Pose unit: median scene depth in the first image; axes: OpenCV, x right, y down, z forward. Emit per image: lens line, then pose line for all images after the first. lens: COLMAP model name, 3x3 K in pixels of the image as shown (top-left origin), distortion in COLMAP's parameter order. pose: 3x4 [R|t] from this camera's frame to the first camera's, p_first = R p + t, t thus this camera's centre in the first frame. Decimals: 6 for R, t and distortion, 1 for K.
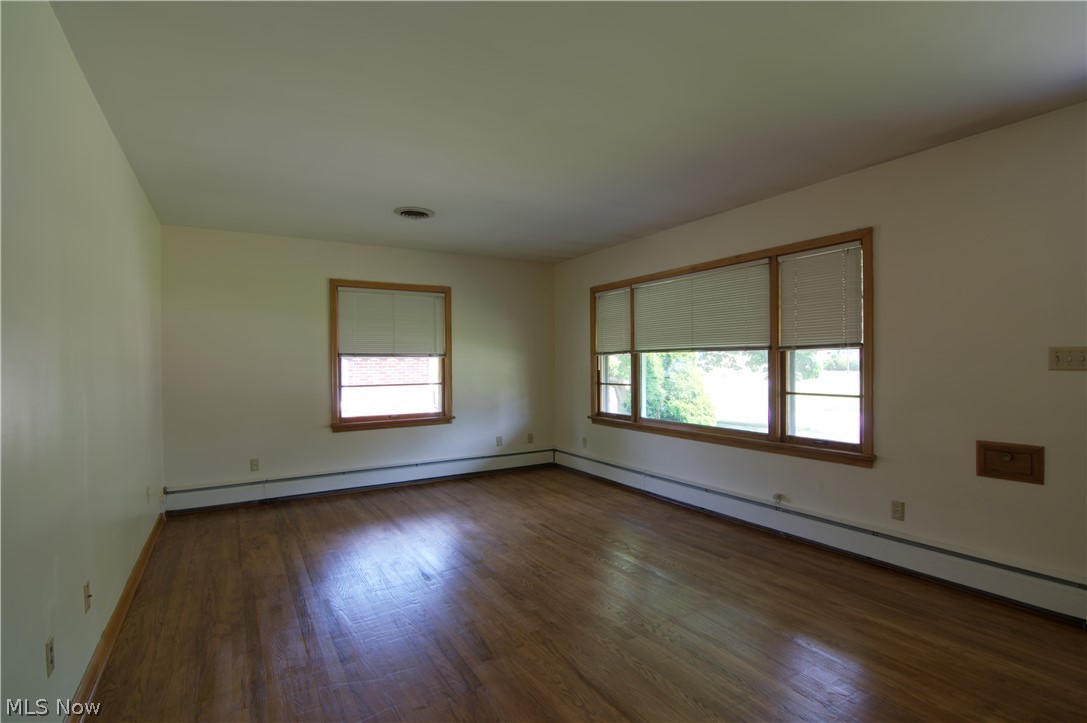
lens RADIAL K [[523.1, 0, 547.3], [0, 523.1, 363.0], [0, 0, 1]] dist [-0.013288, -0.004139]
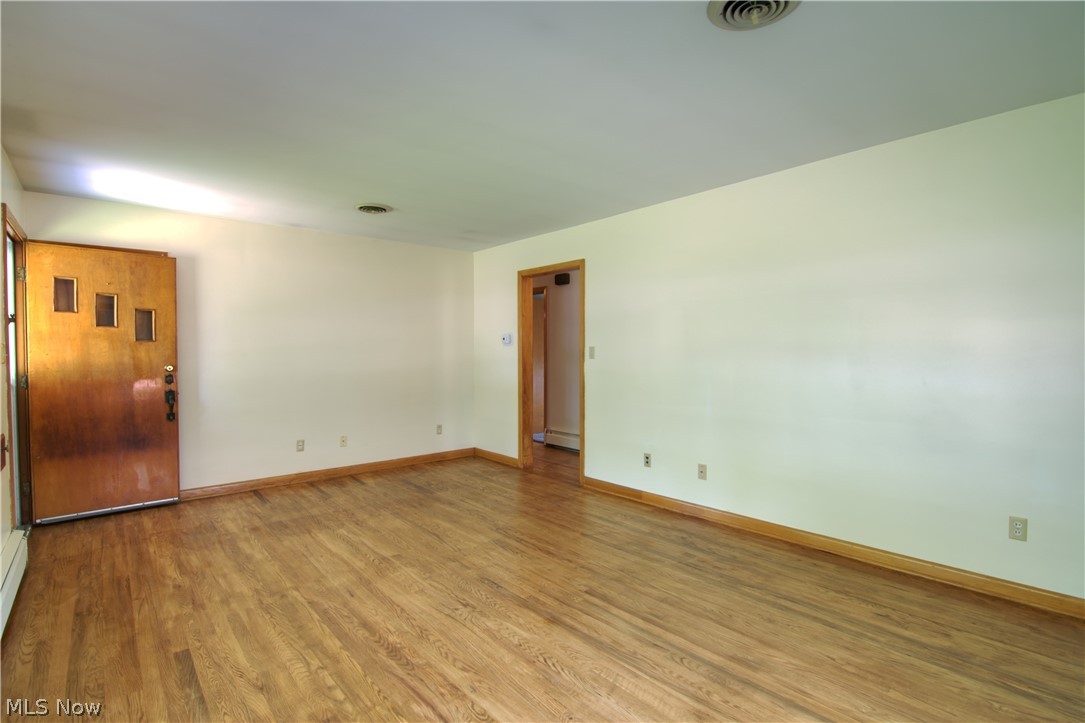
lens RADIAL K [[522.2, 0, 550.0], [0, 522.2, 358.7], [0, 0, 1]] dist [-0.013288, -0.004139]
pose [[-0.985315, 0.014043, -0.170169, -0.008354], [0.011400, 0.999799, 0.016500, -0.001614], [0.170366, 0.014318, -0.985277, 1.515537]]
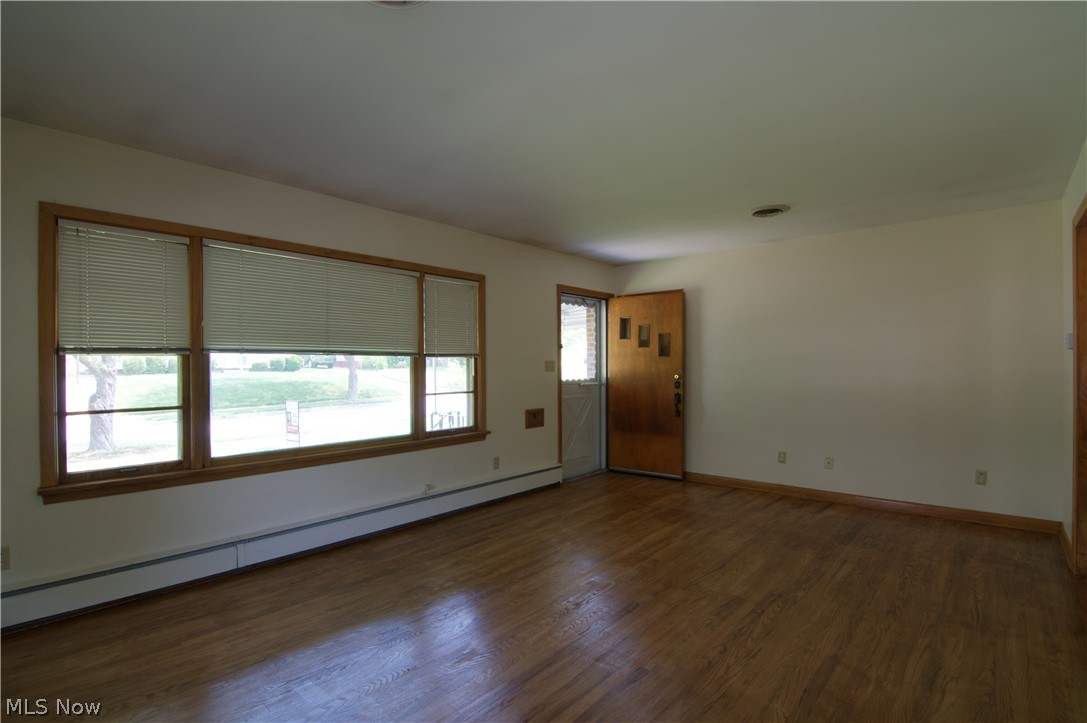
lens RADIAL K [[523.1, 0, 543.4], [0, 523.1, 359.9], [0, 0, 1]] dist [-0.013288, -0.004139]
pose [[-0.303938, 0.016599, 0.952547, -0.701783], [0.005992, 0.999862, -0.015512, 0.001018], [-0.952673, 0.000993, -0.303996, 1.090896]]
